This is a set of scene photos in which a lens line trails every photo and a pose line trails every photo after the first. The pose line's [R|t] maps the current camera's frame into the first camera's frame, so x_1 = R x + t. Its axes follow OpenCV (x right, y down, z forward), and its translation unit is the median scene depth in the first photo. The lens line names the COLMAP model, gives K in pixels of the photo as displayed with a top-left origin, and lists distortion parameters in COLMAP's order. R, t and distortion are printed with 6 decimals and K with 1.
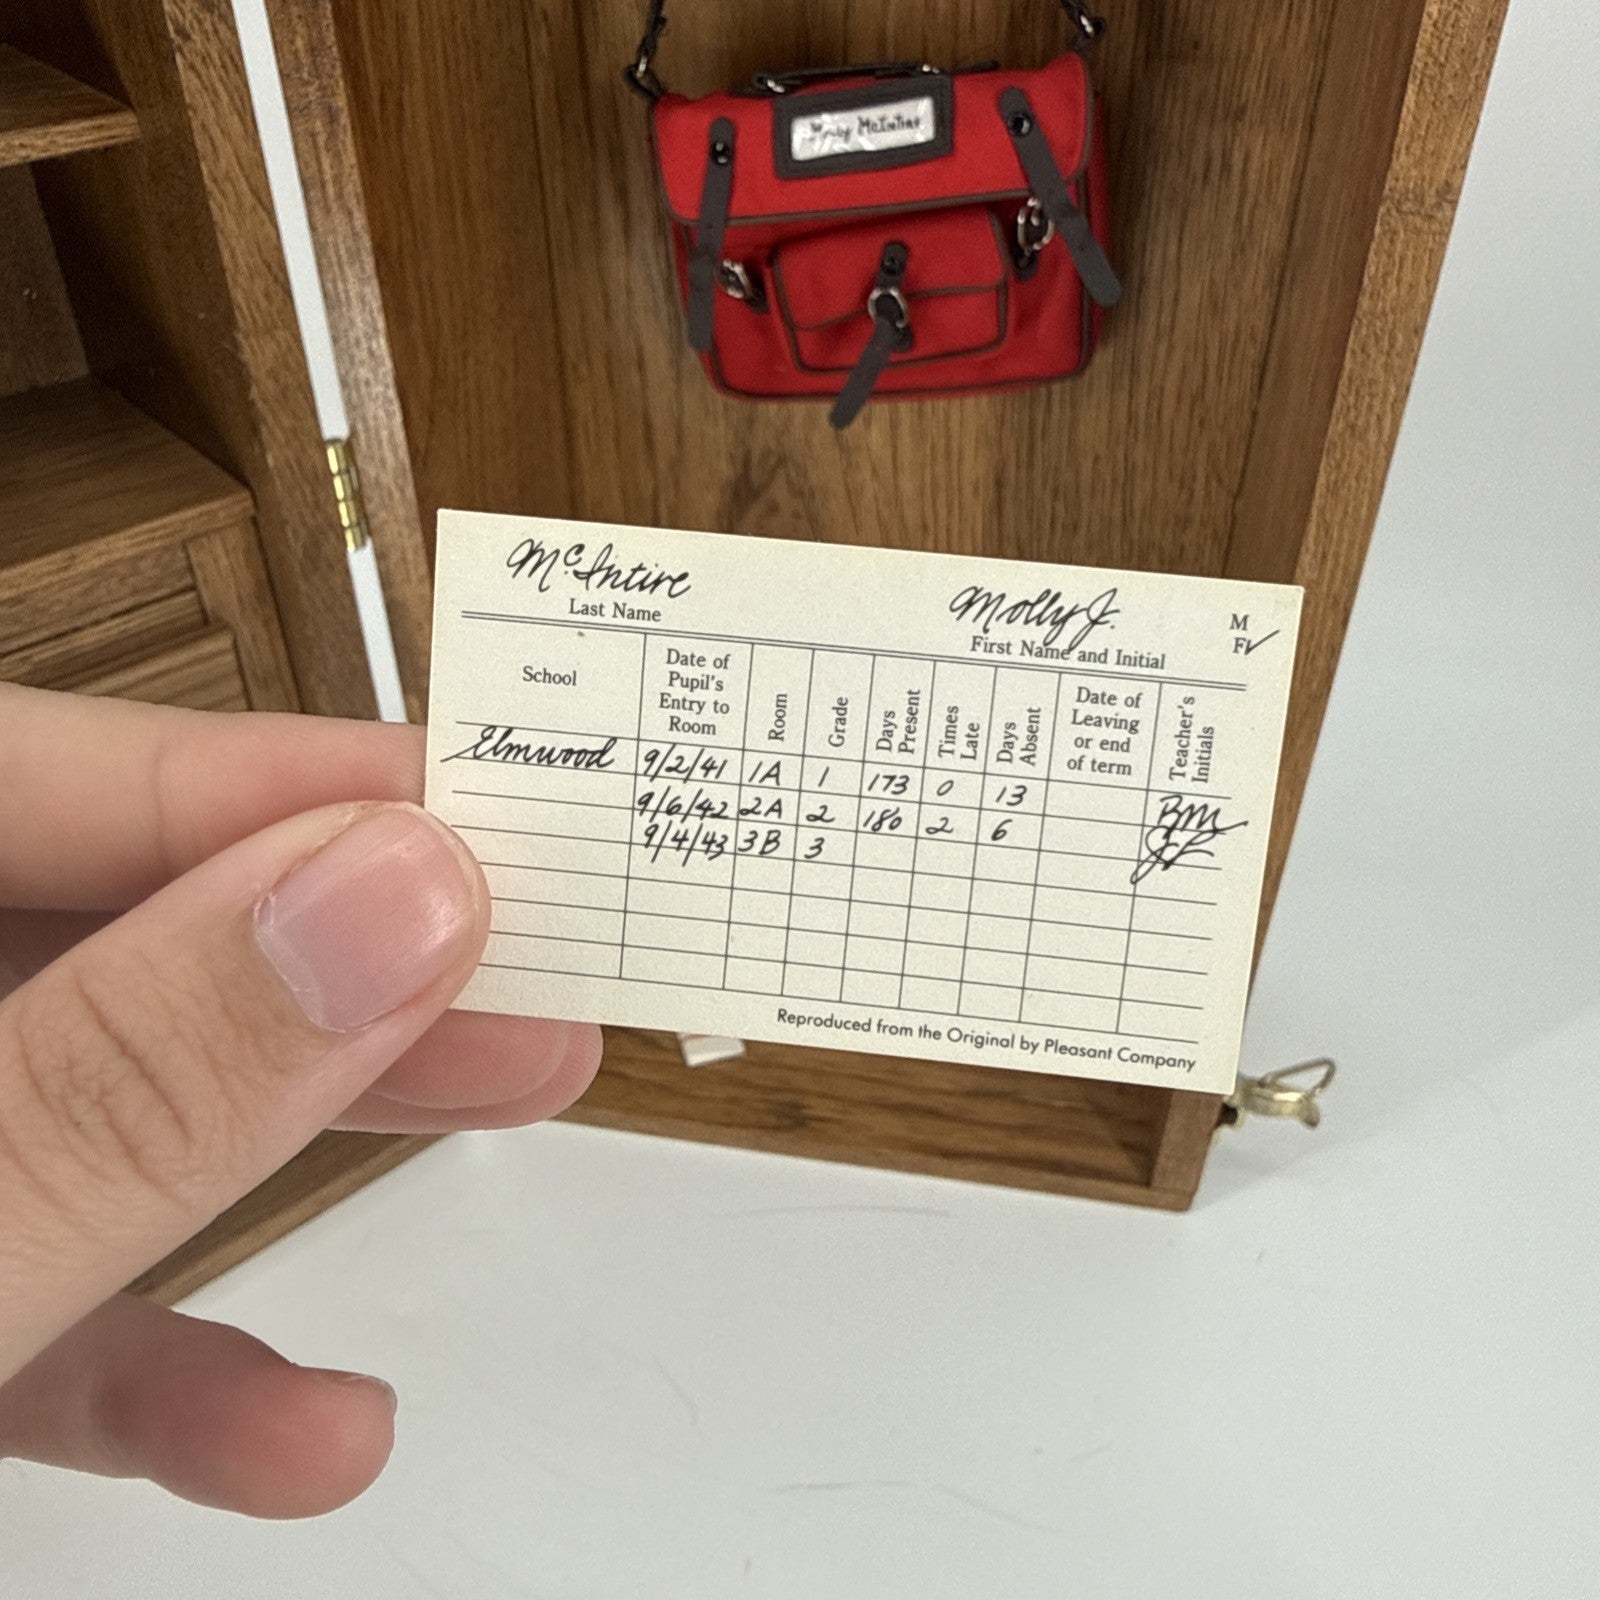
lens RADIAL K [[1524.1, 0, 802.0], [0, 1524.1, 795.2], [0, 0, 1]] dist [-0.001819, 0.003286]
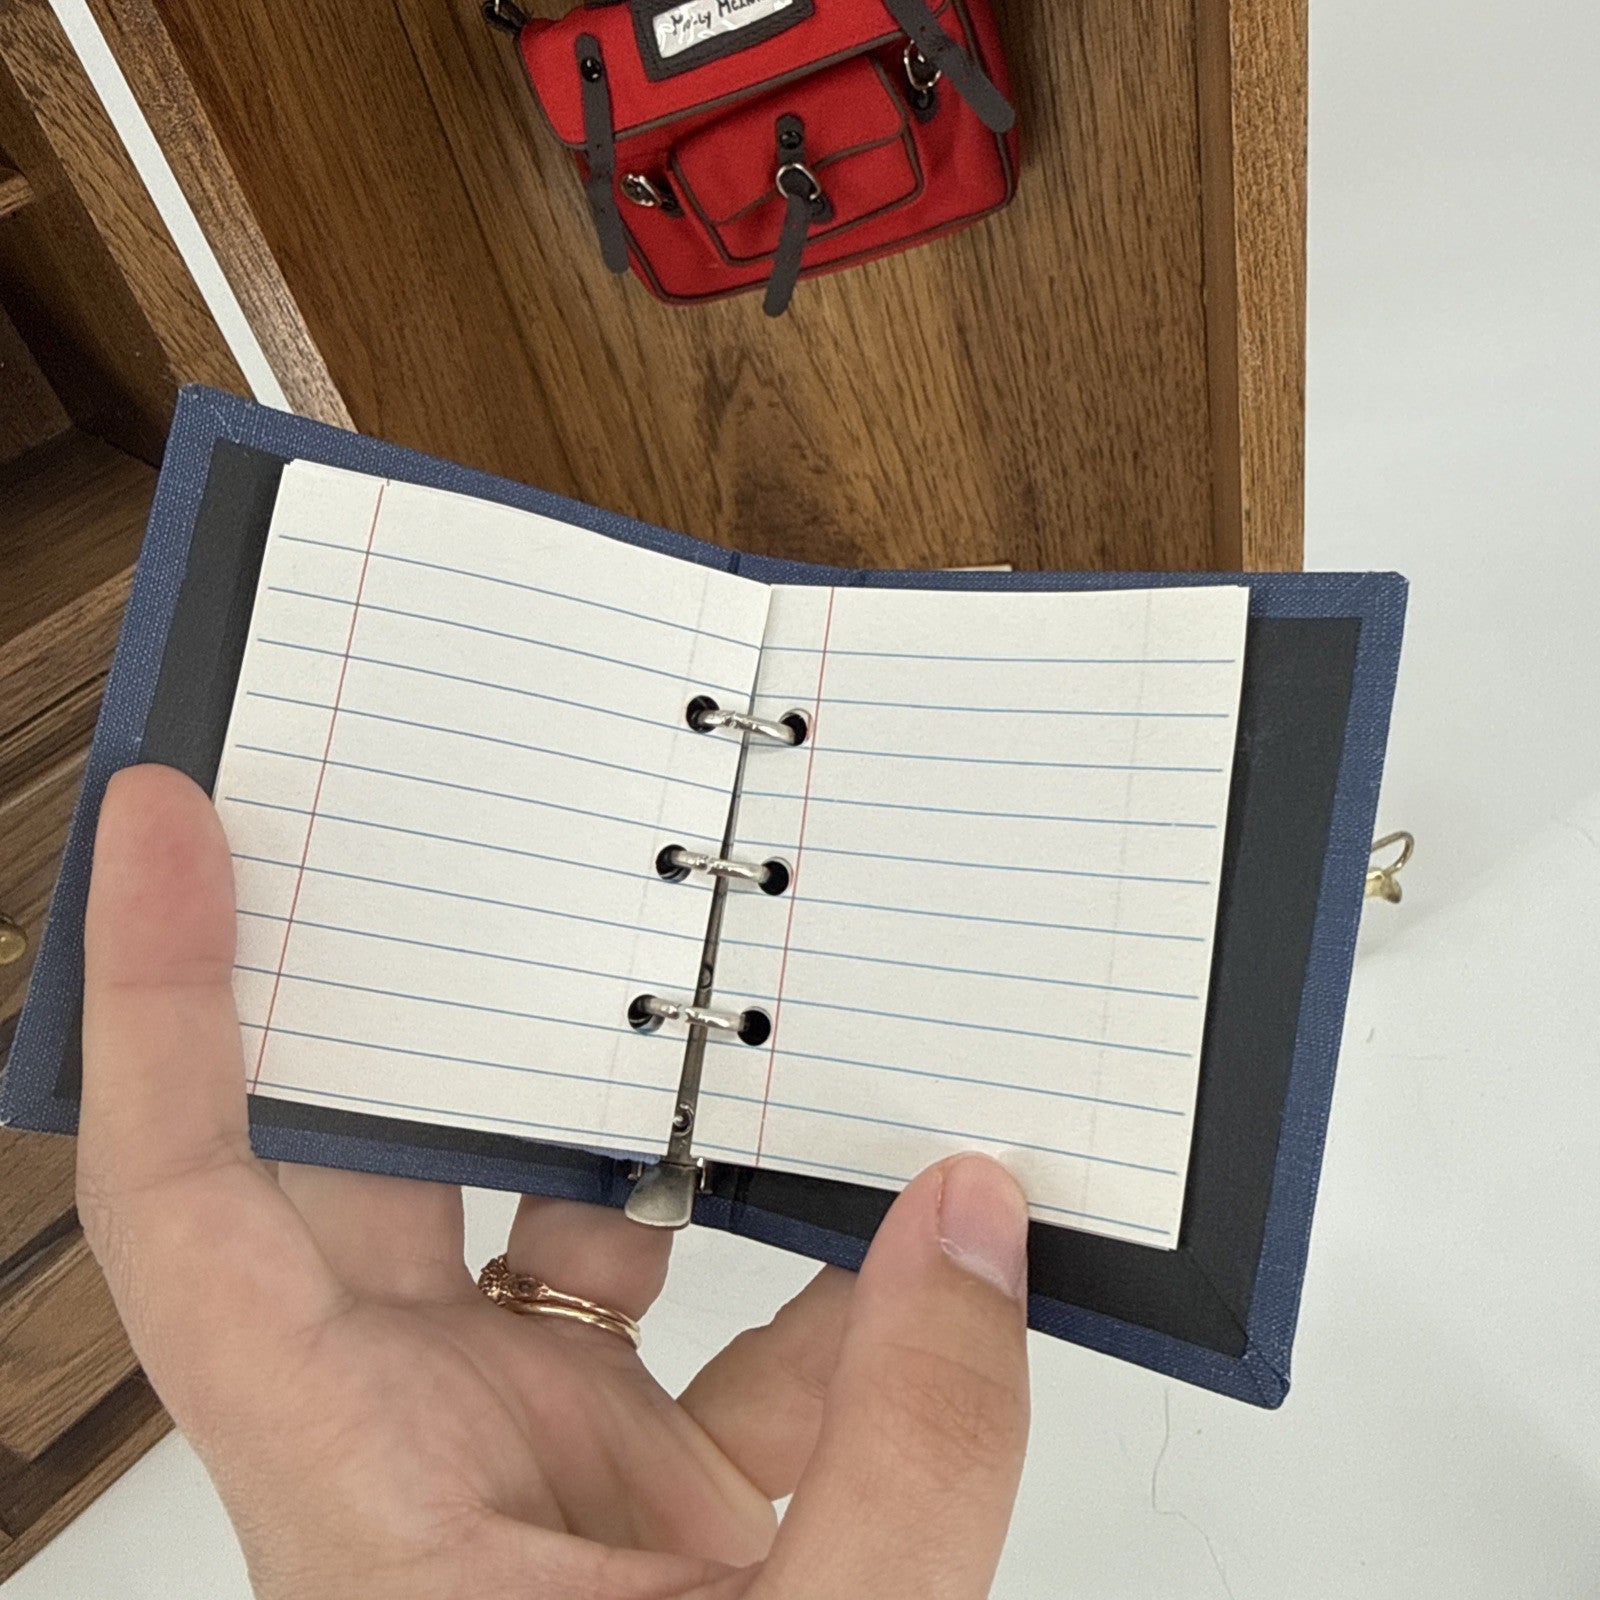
lens RADIAL K [[1520.2, 0, 810.5], [0, 1520.2, 800.6], [0, 0, 1]] dist [-0.012157, 0.012575]
pose [[0.975069, -0.196101, -0.103851, 0.097204], [0.204597, 0.975685, 0.078603, -0.004680], [0.085912, -0.097891, 0.991482, -0.015379]]
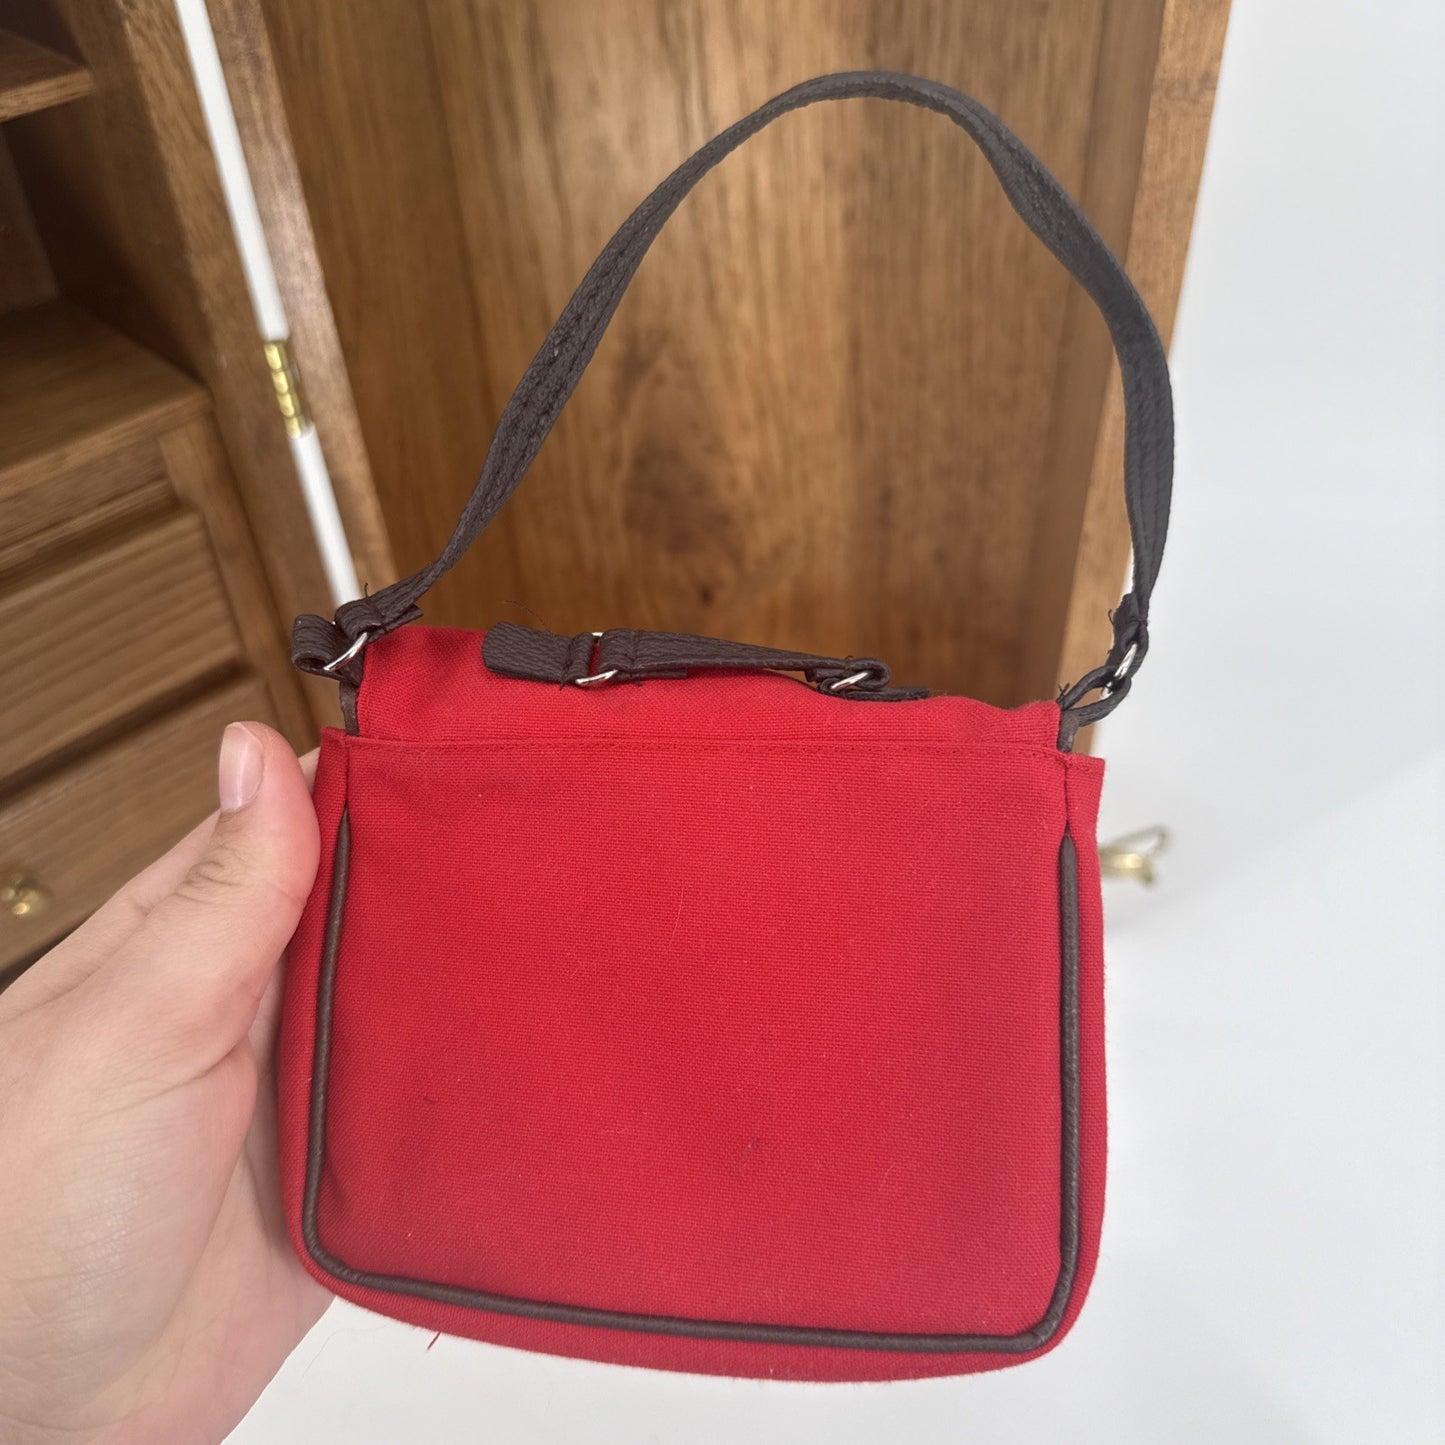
lens RADIAL K [[1410.5, 0, 722.5], [0, 1410.5, 722.5], [0, 0, 1]] dist [0.046244, -0.124630]
pose [[0.998304, -0.058022, 0.004736, 0.010388], [0.057650, 0.996651, 0.057993, 0.013517], [-0.008085, -0.057621, 0.998306, -0.098021]]
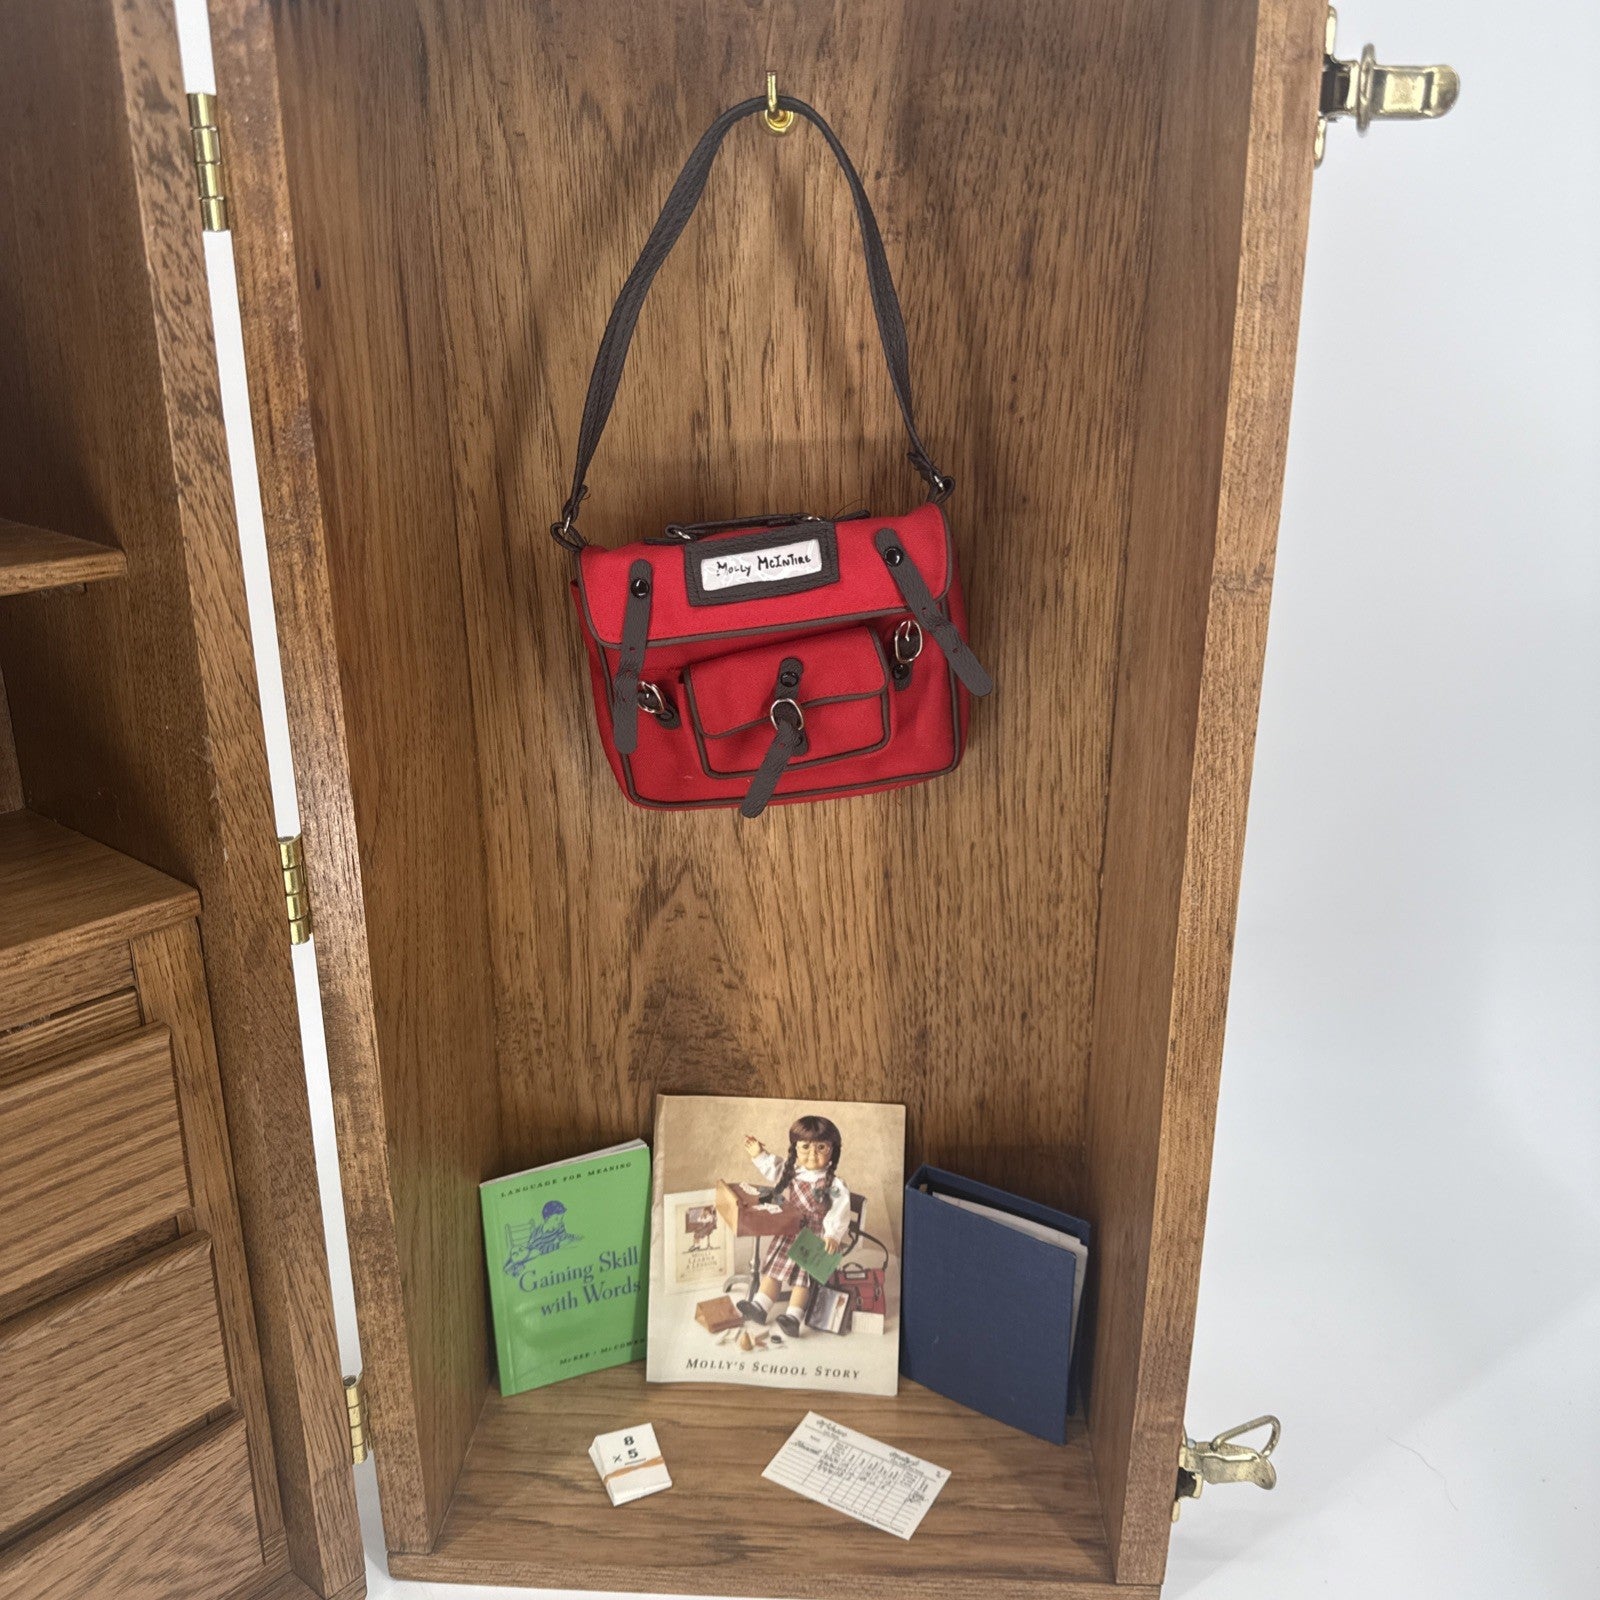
lens RADIAL K [[1497.8, 0, 800.0], [0, 1497.8, 800.0], [0, 0, 1]] dist [0.177589, -0.461937]
pose [[0.991110, -0.043706, 0.125664, -0.085218], [0.082136, 0.944030, -0.319470, 0.109583], [-0.104667, 0.326951, 0.939227, -0.038350]]
